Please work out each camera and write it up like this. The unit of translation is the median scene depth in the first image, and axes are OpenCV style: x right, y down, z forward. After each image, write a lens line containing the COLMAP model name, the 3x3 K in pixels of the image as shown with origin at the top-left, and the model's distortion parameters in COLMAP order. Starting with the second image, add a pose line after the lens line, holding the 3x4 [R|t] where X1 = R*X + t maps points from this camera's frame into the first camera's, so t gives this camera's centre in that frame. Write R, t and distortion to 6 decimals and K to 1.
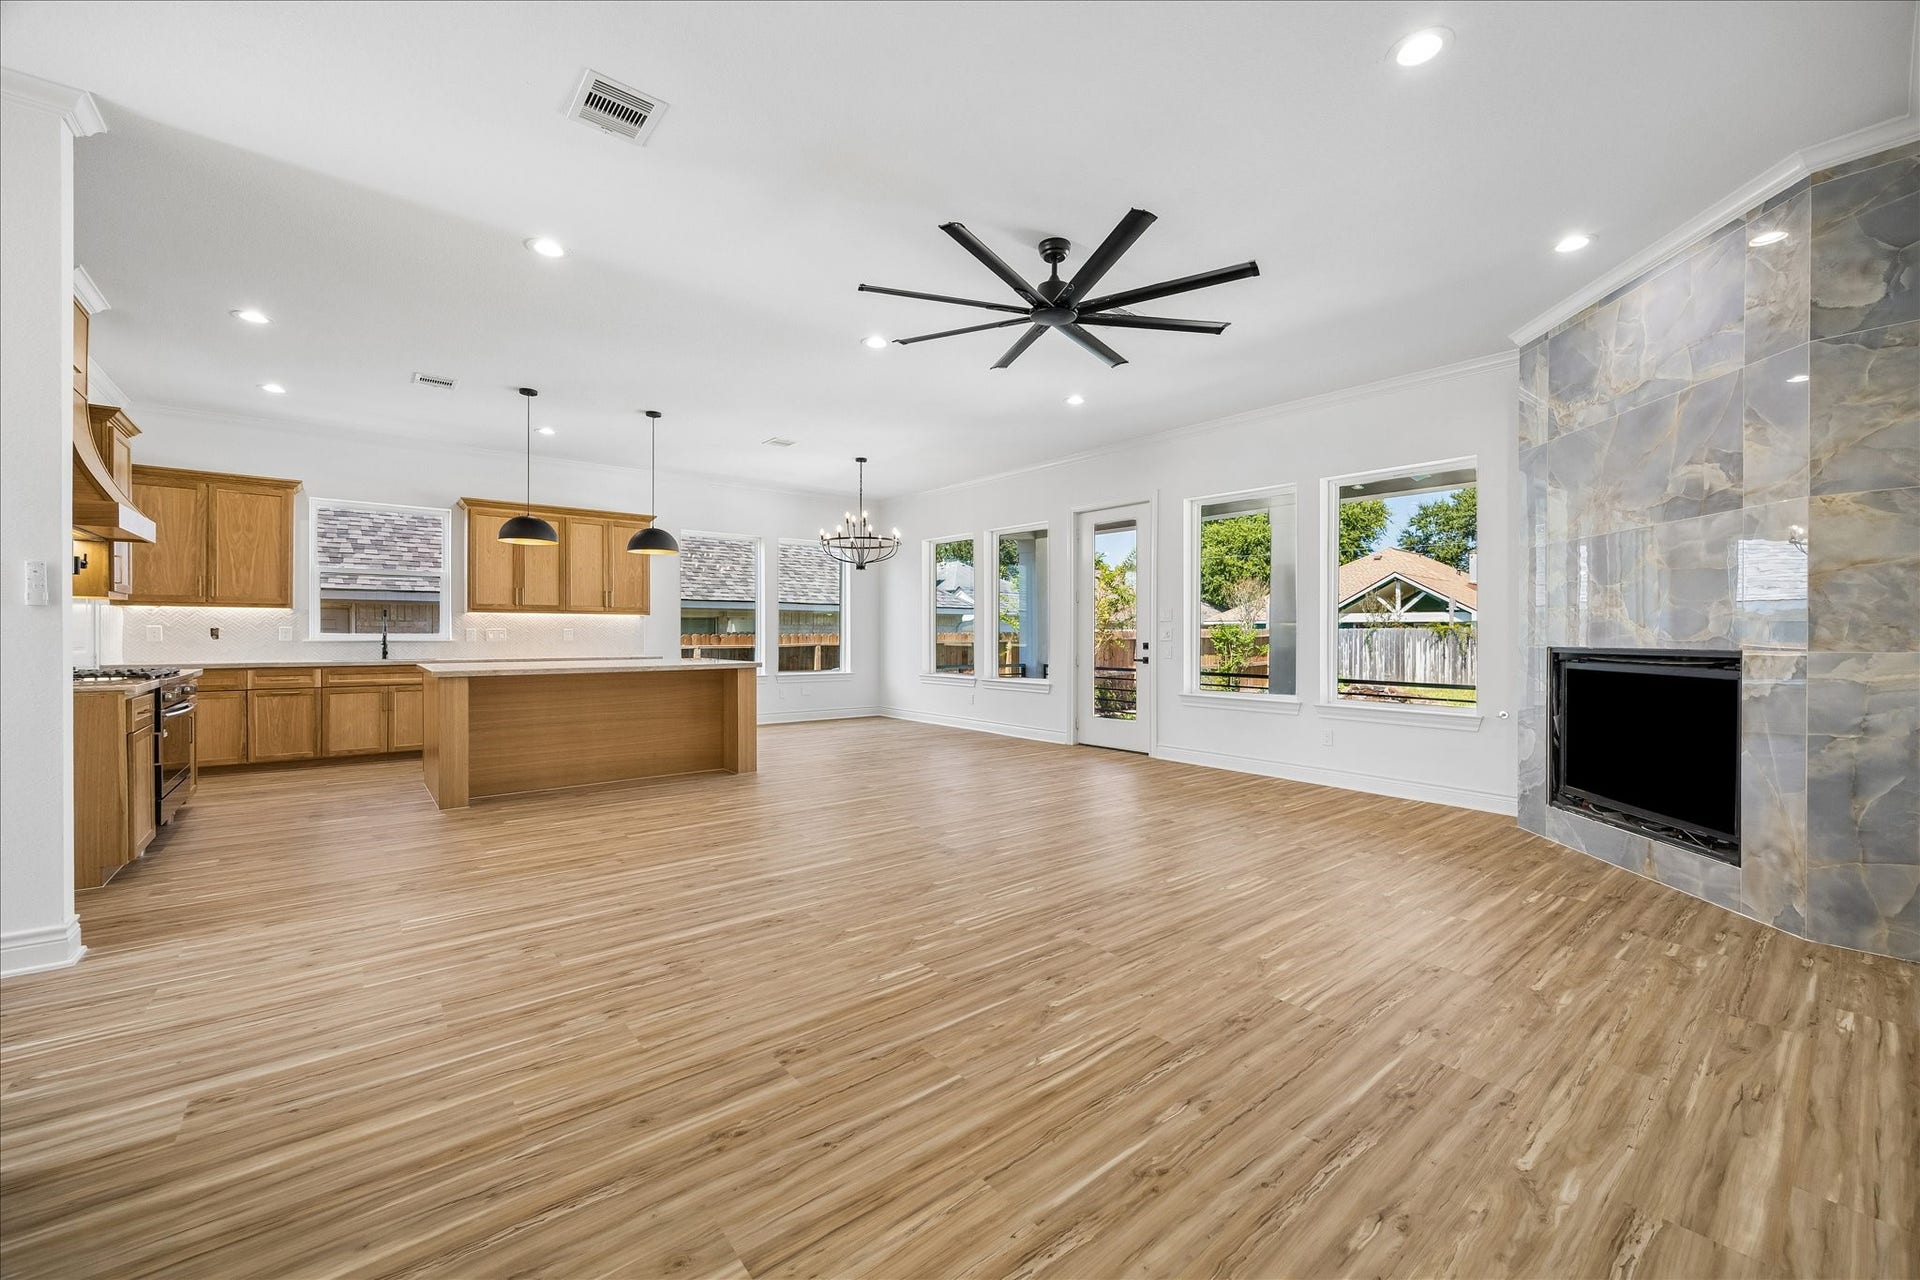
lens RADIAL K [[747.4, 0, 1006.8], [0, 747.4, 636.9], [0, 0, 1]] dist [-0.000500, -0.000032]
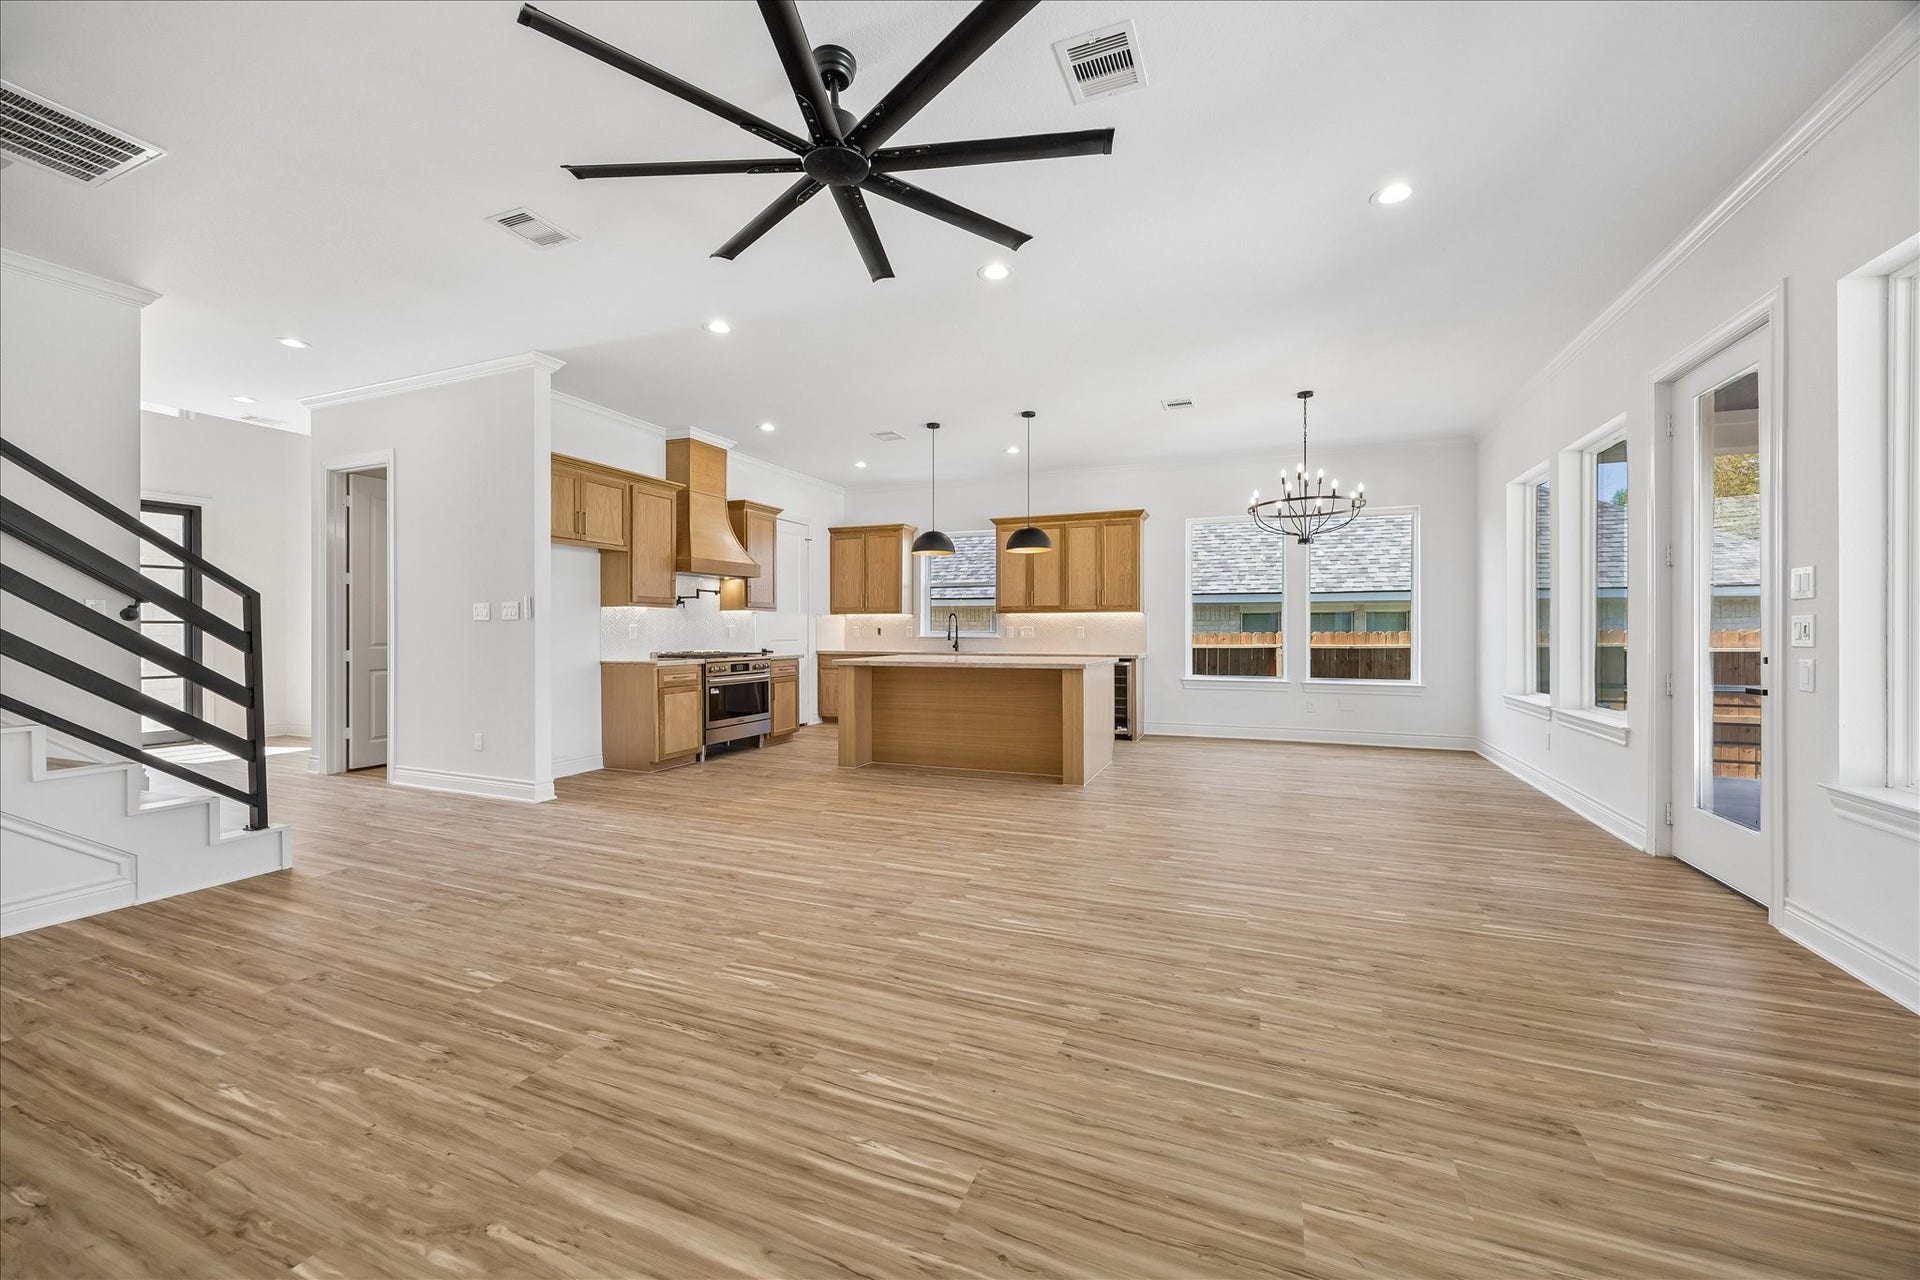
lens RADIAL K [[781.9, 0, 981.3], [0, 781.9, 633.1], [0, 0, 1]] dist [-0.003168, -0.000404]
pose [[0.443253, 0.000465, -0.896397, 0.758665], [-0.002054, 0.999998, -0.000497, -0.001903], [0.896394, 0.002061, 0.443253, 0.804438]]
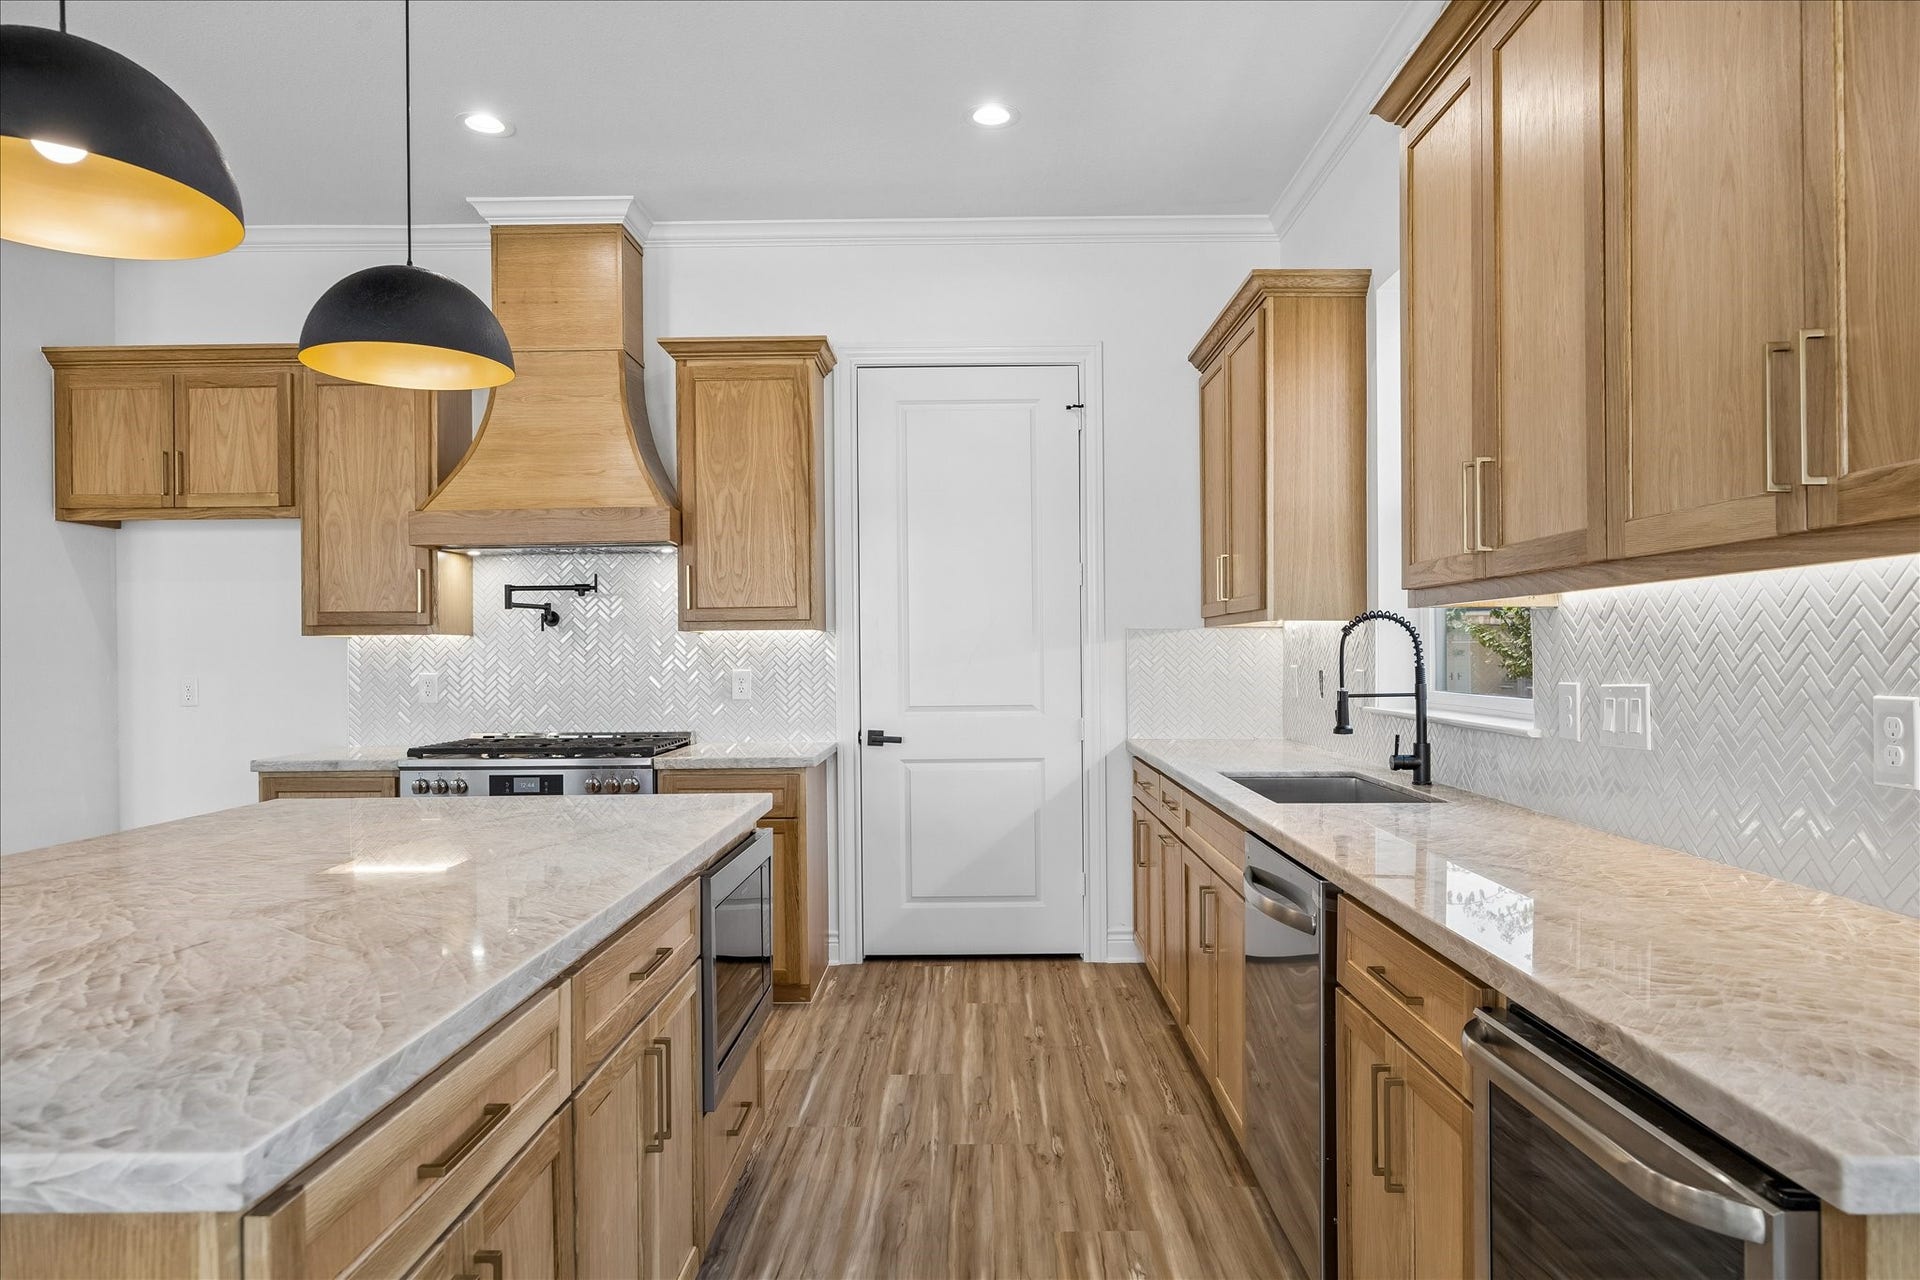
lens RADIAL K [[1175.0, 0, 962.9], [0, 1175.0, 648.6], [0, 0, 1]] dist [0.001437, 0.000265]
pose [[-0.667394, 0.001689, -0.744703, -0.700408], [0.005243, 0.999983, -0.002431, -0.041380], [0.744686, -0.005527, -0.667392, 2.195926]]
